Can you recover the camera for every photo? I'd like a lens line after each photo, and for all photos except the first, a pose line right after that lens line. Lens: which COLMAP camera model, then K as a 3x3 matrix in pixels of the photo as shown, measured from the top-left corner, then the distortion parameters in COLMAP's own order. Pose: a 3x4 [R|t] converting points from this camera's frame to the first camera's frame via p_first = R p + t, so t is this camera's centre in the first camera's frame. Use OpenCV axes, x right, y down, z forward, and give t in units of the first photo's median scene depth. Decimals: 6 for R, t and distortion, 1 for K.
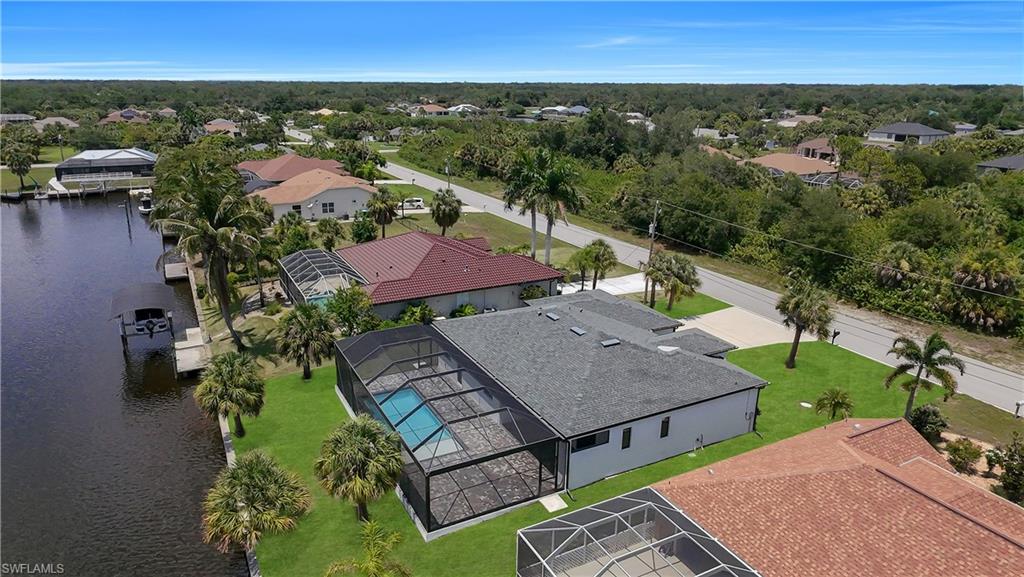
lens RADIAL K [[658.2, 0, 510.3], [0, 658.2, 300.0], [0, 0, 1]] dist [0.026259, 0.000404]
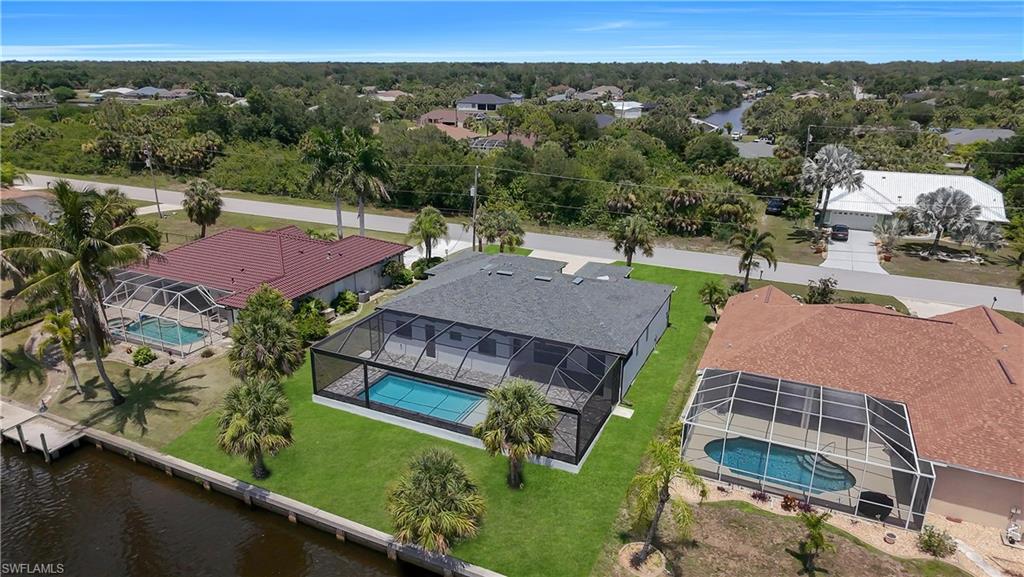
lens RADIAL K [[661.6, 0, 498.5], [0, 661.6, 287.8], [0, 0, 1]] dist [0.004832, 0.000961]
pose [[0.799022, -0.201825, 0.566419, -0.421298], [0.194401, 0.978105, 0.074284, -0.025896], [-0.569010, 0.050757, 0.820763, 0.074308]]
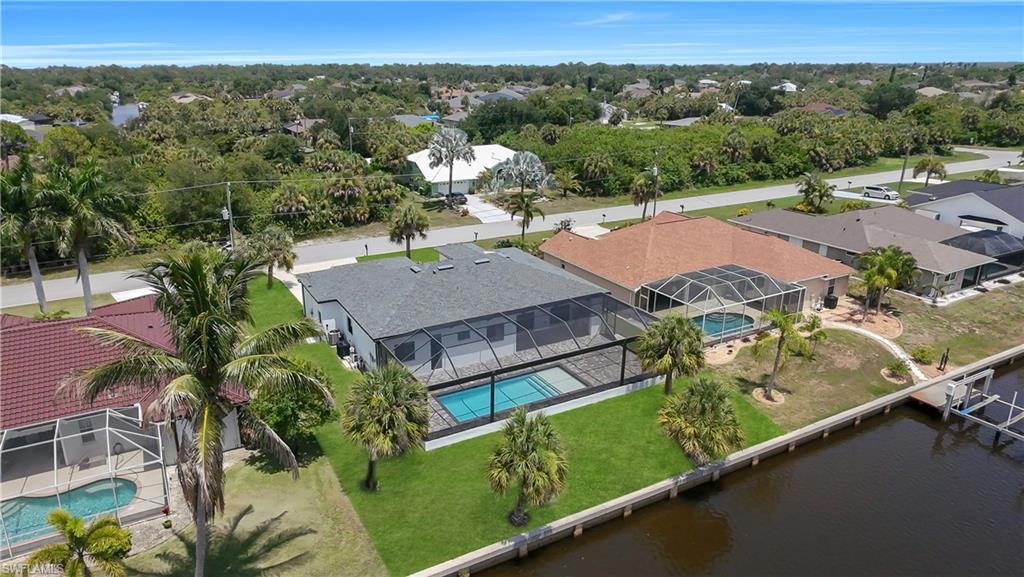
lens RADIAL K [[680.1, 0, 512.2], [0, 680.1, 226.6], [0, 0, 1]] dist [0.003185, 0.000701]
pose [[-0.041324, -0.240573, 0.969751, -0.749422], [0.314957, 0.917960, 0.241146, -0.200384], [-0.948206, 0.315395, 0.037837, 0.596429]]
